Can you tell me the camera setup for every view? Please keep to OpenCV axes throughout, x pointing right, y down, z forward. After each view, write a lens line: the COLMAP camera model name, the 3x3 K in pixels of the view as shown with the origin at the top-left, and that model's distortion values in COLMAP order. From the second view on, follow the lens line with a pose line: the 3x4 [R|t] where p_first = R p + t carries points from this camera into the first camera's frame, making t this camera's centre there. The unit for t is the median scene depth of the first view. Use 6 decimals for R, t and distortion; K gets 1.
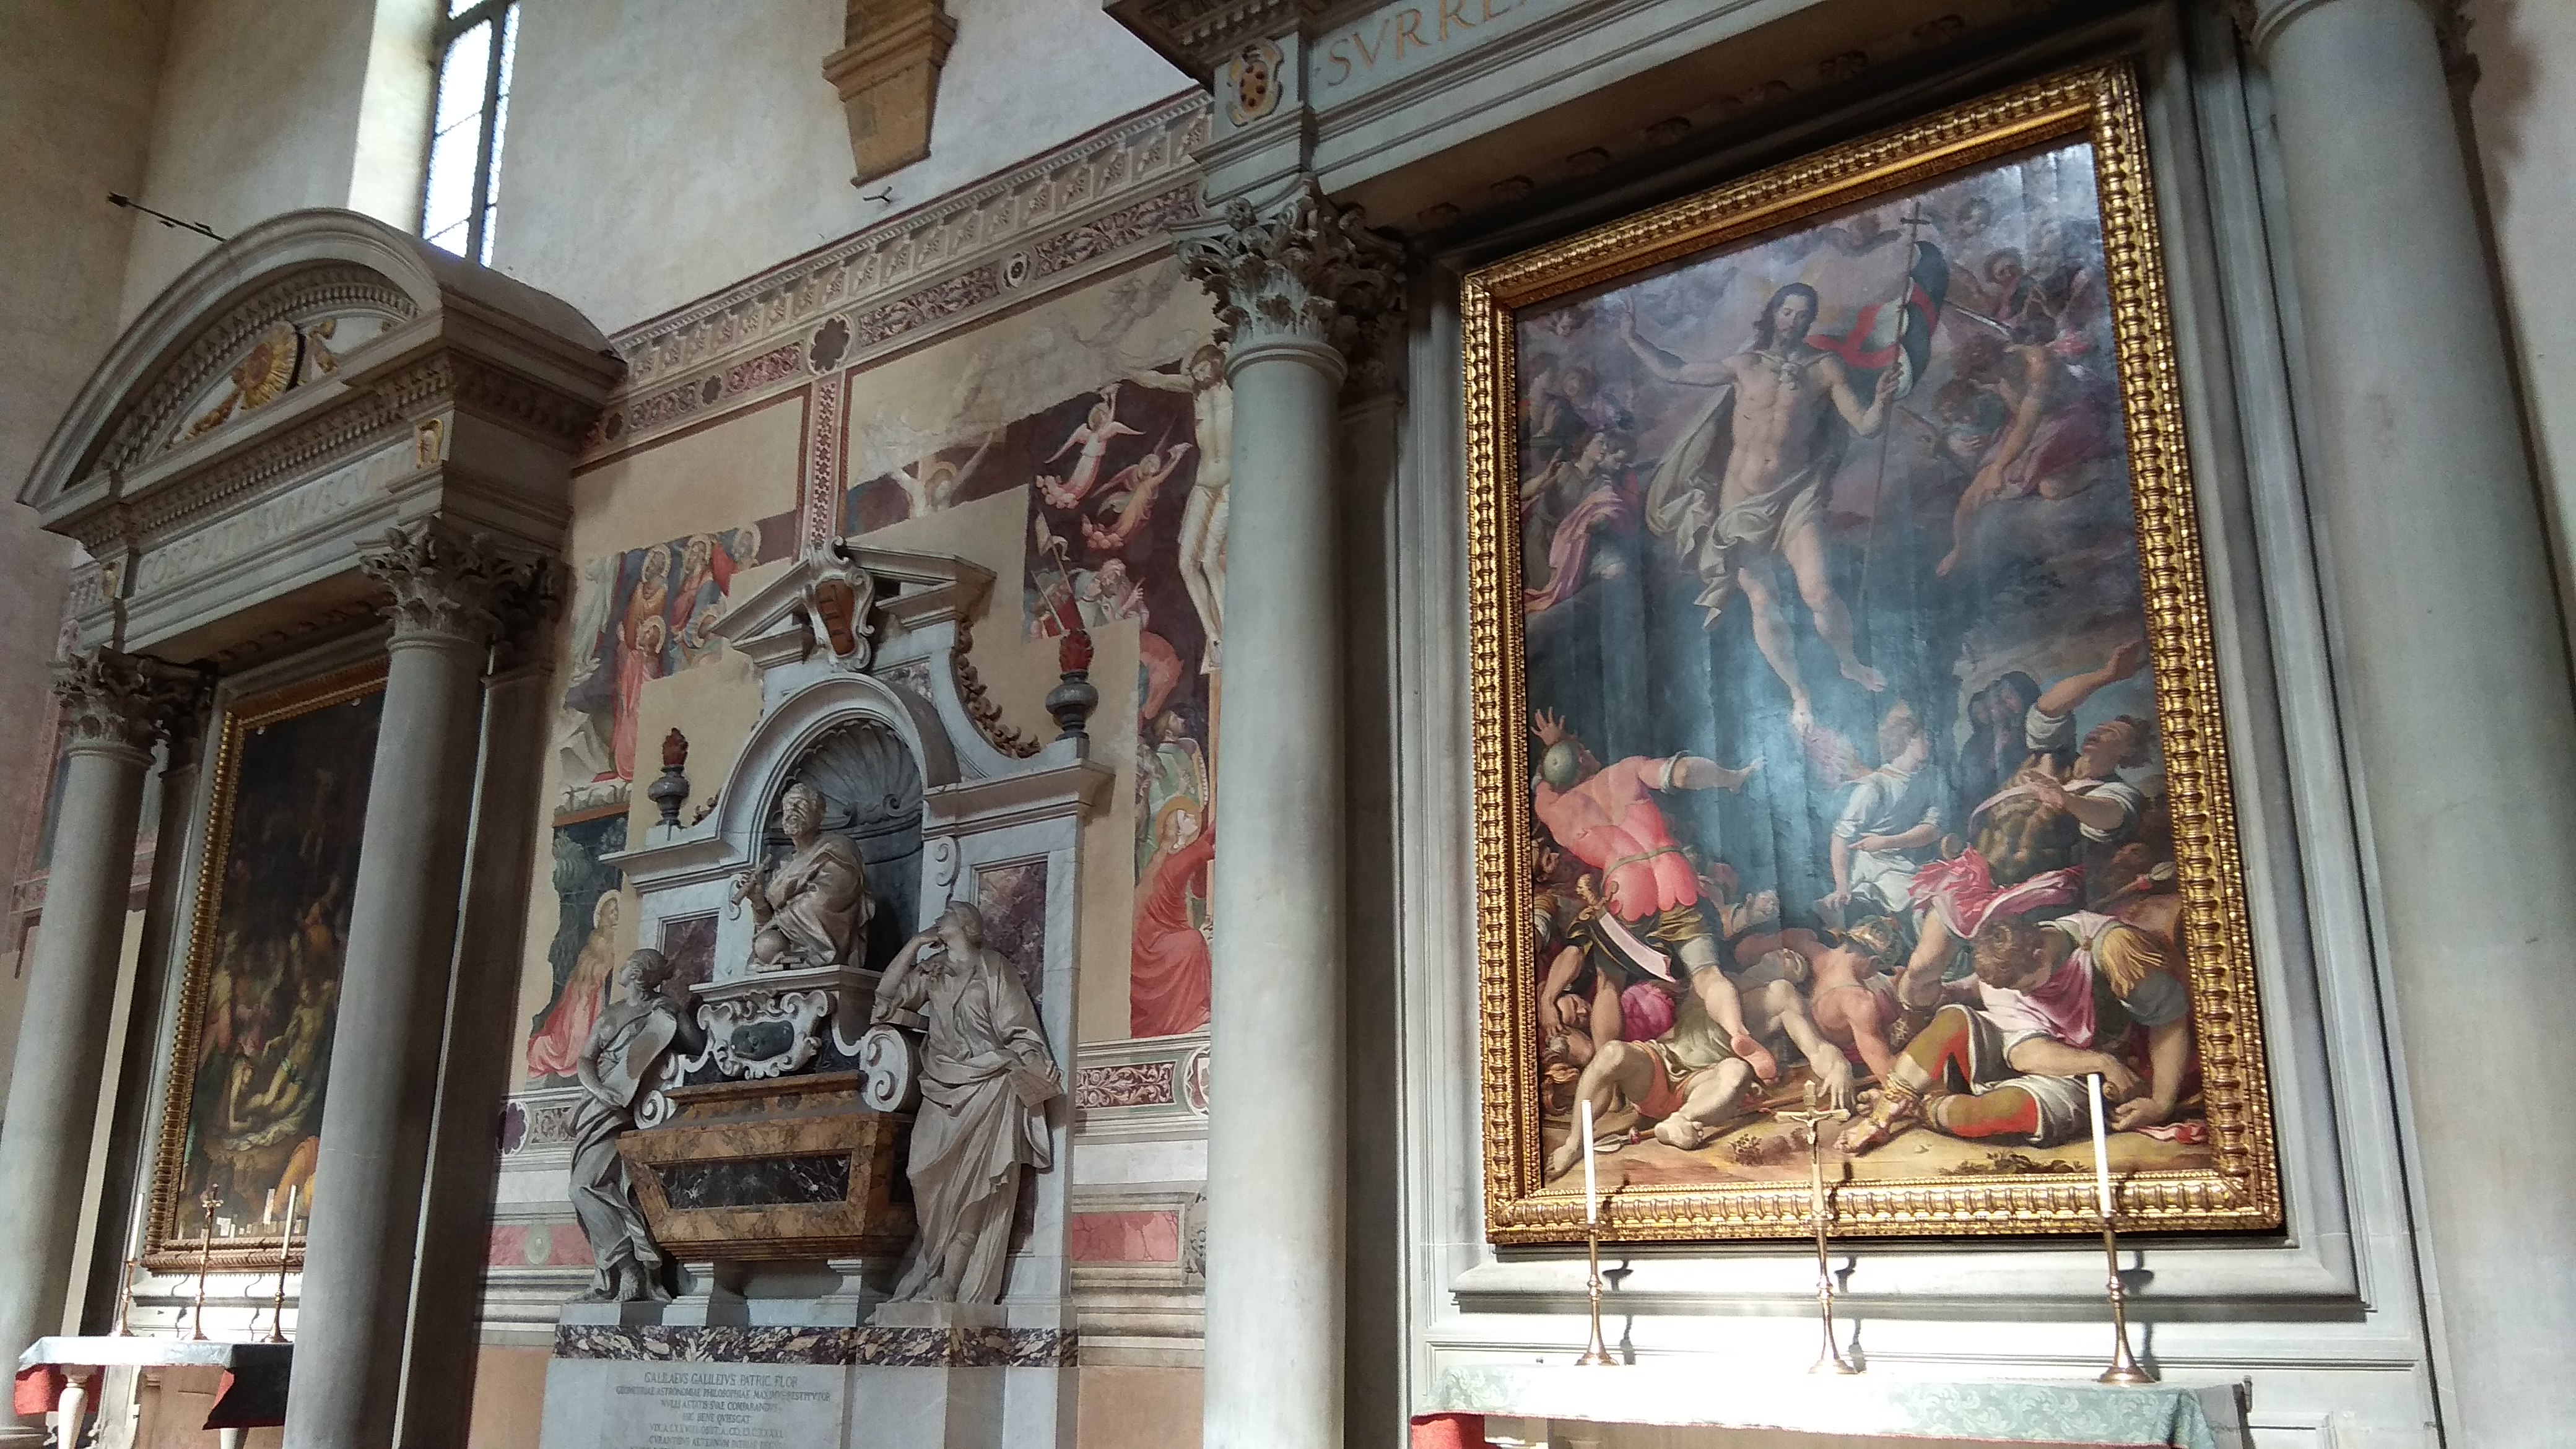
lens RADIAL K [[2044.9, 0, 1288.0], [0, 2044.9, 724.5], [0, 0, 1]] dist [0.085249, -0.150608]
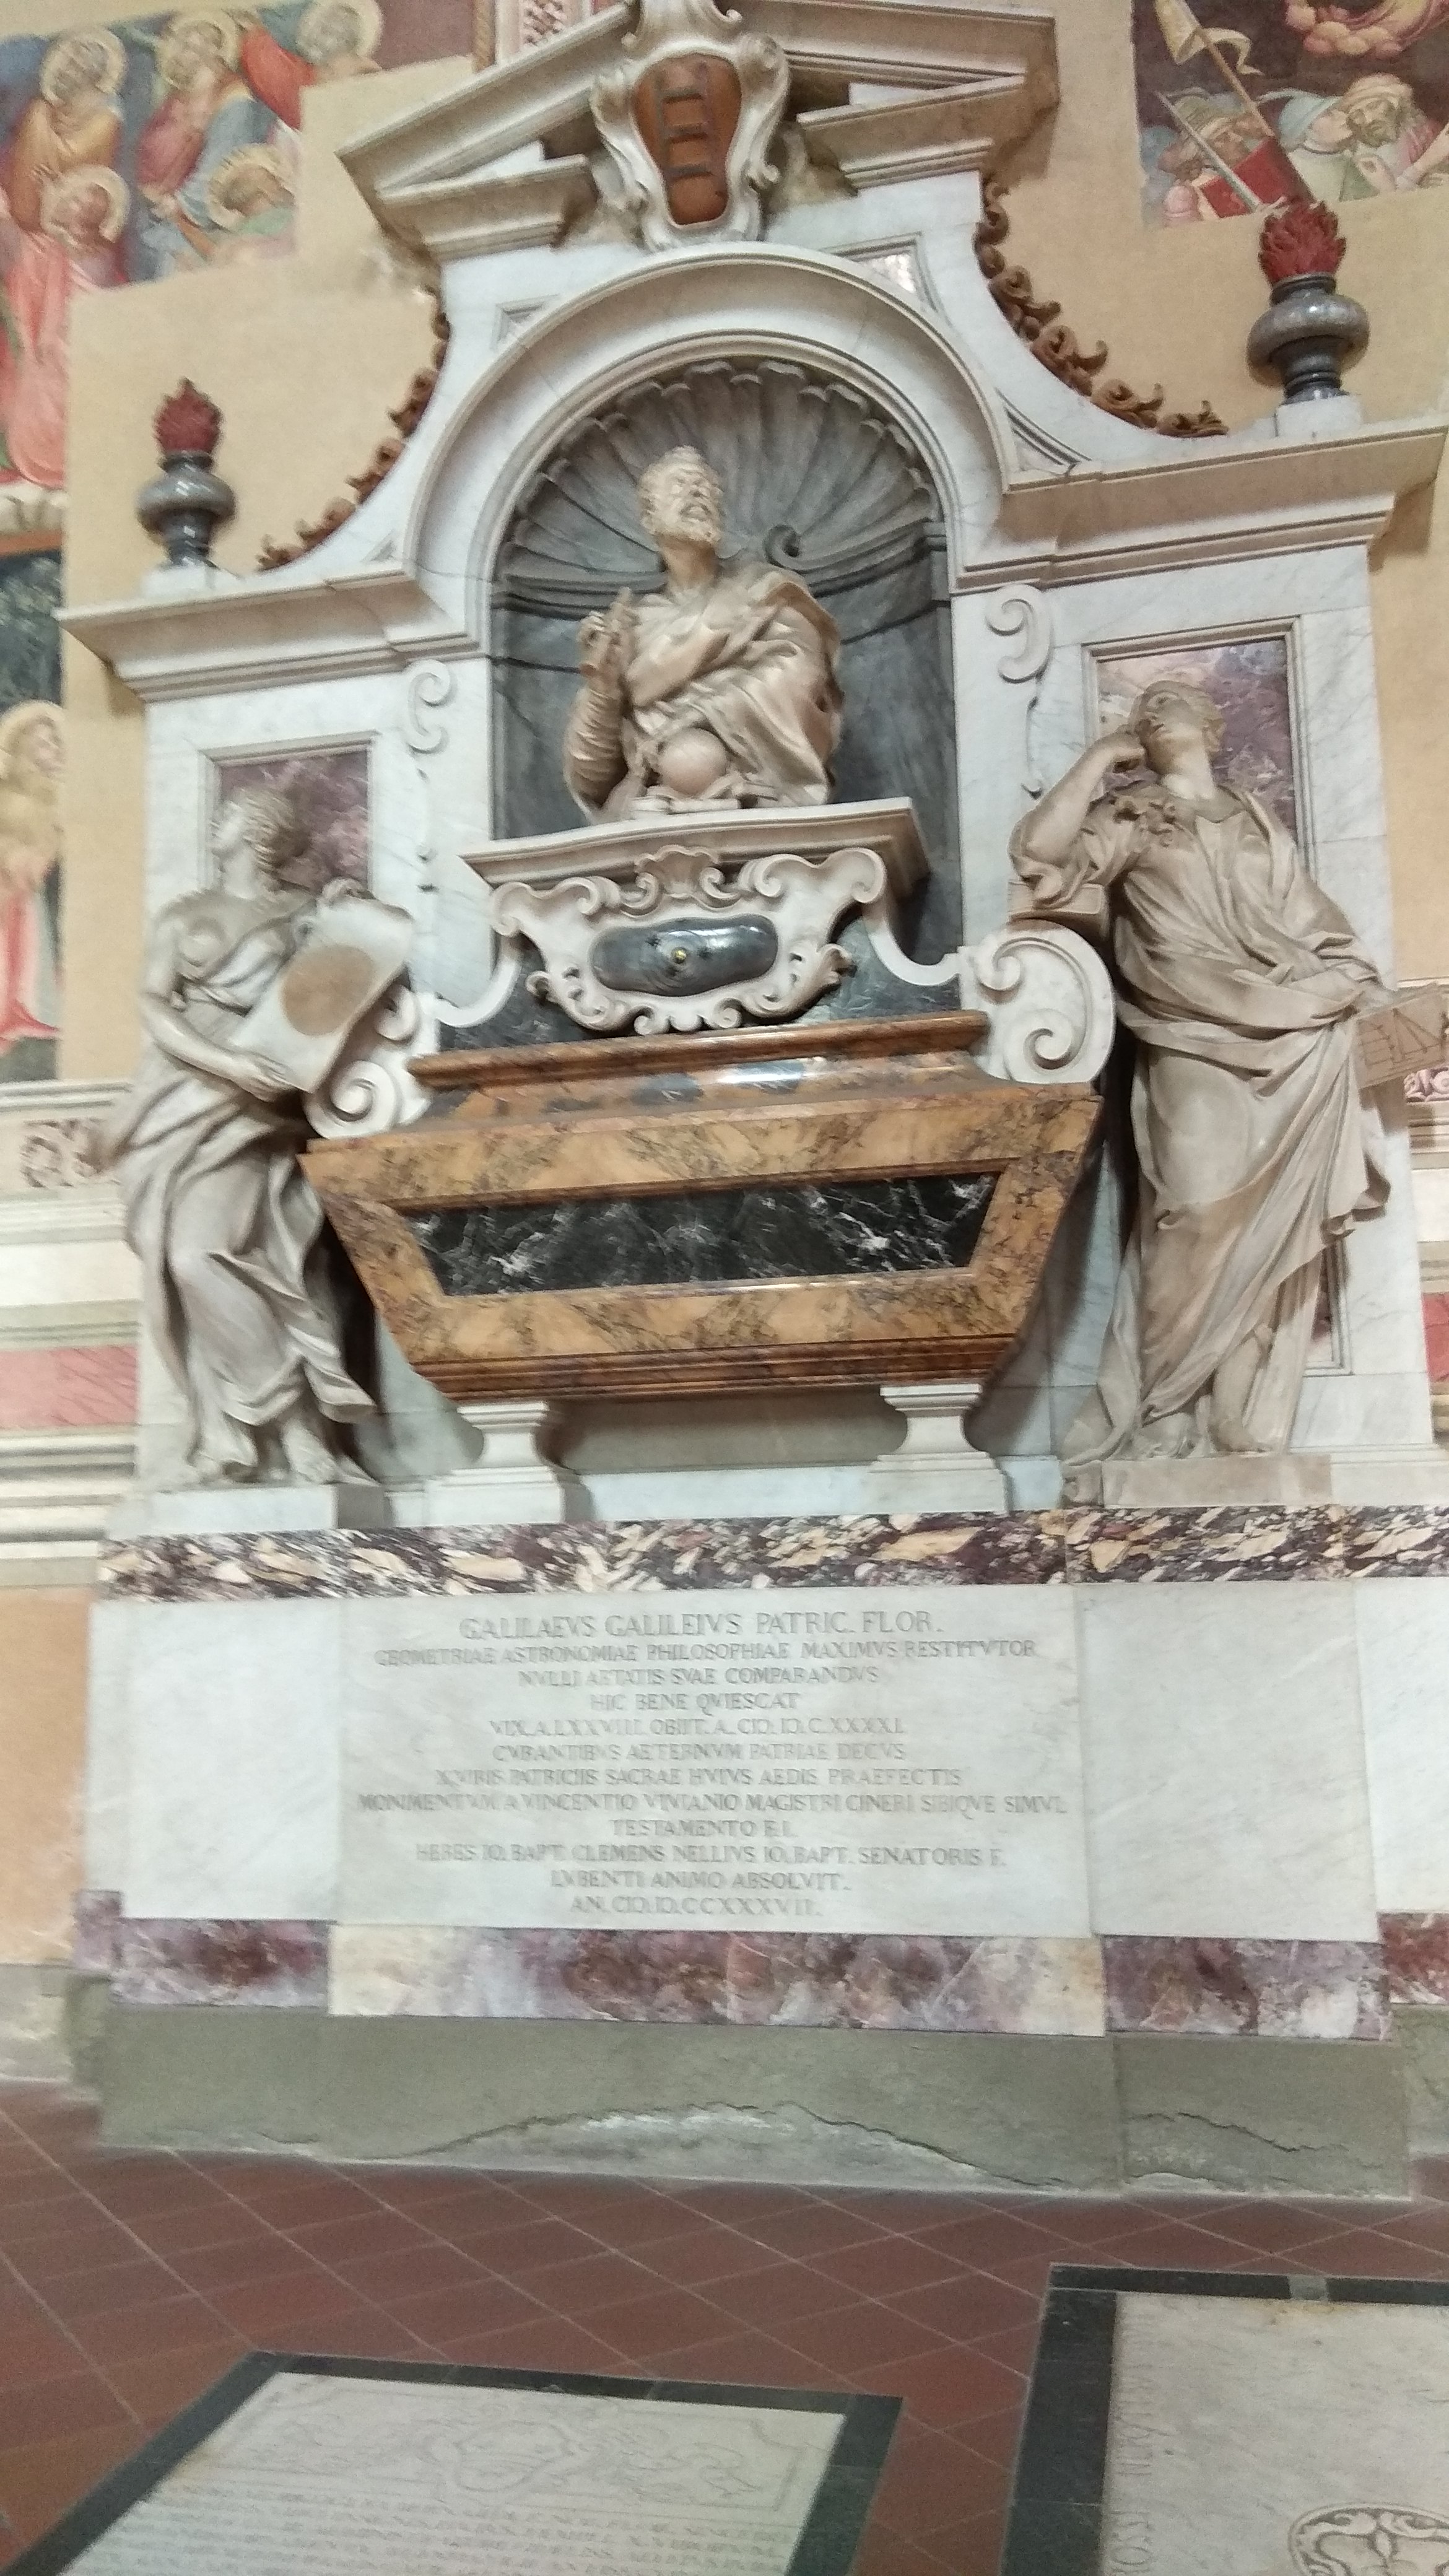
lens RADIAL K [[2044.9, 0, 724.5], [0, 2044.9, 1288.0], [0, 0, 1]] dist [0.085249, -0.150608]
pose [[0.918601, 0.022486, 0.394545, -0.431604], [-0.079831, 0.988356, 0.129537, 0.166104], [-0.387038, -0.150489, 0.909700, 0.539388]]
